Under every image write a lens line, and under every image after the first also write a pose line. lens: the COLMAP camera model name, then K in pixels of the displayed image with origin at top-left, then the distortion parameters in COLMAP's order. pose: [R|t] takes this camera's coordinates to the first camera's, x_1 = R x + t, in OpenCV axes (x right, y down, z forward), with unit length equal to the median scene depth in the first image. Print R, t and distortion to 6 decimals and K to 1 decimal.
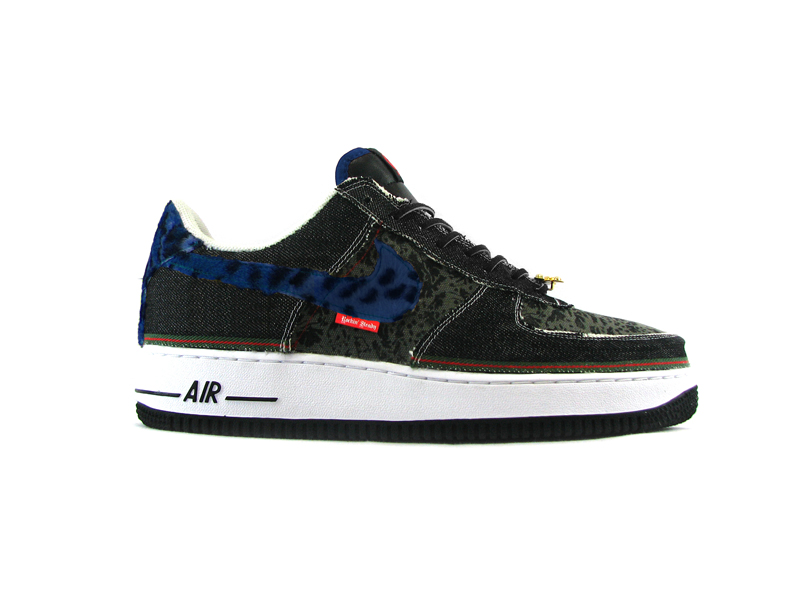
lens RADIAL K [[863.9, 0, 400.0], [0, 863.9, 300.0], [0, 0, 1]] dist [-0.195367, 0.022703]
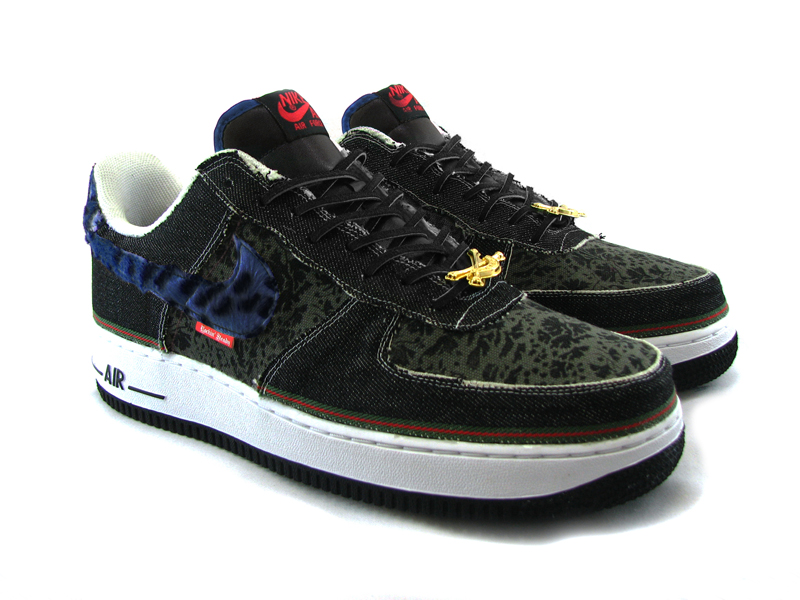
lens RADIAL K [[863.9, 0, 400.0], [0, 863.9, 300.0], [0, 0, 1]] dist [-0.195367, 0.022703]
pose [[0.848192, 0.117477, -0.516497, 0.552639], [0.084060, 0.932885, 0.350228, -0.293698], [0.522976, -0.340477, 0.781391, 0.428577]]
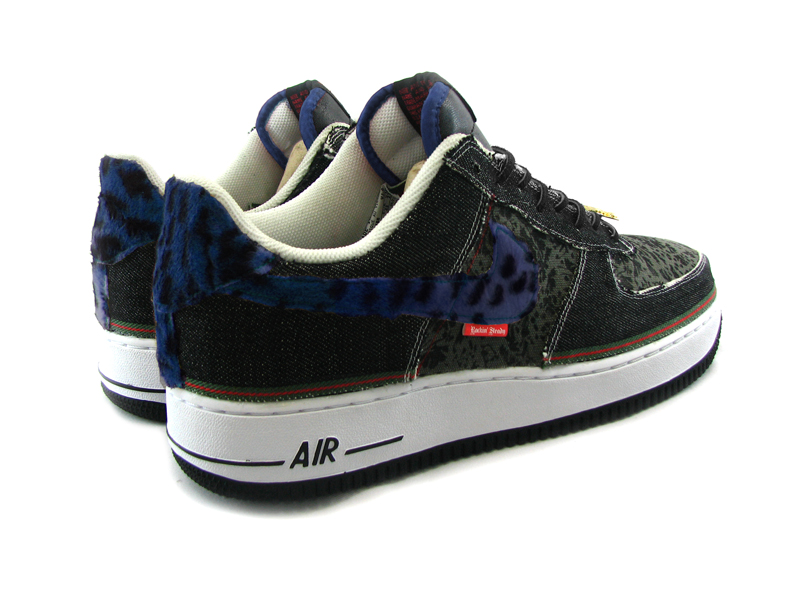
lens RADIAL K [[863.9, 0, 400.0], [0, 863.9, 300.0], [0, 0, 1]] dist [-0.195367, 0.022703]
pose [[0.870752, -0.183642, 0.456144, -0.488493], [-0.009979, 0.920853, 0.389782, -0.318636], [-0.491622, -0.343955, 0.800002, 0.389650]]
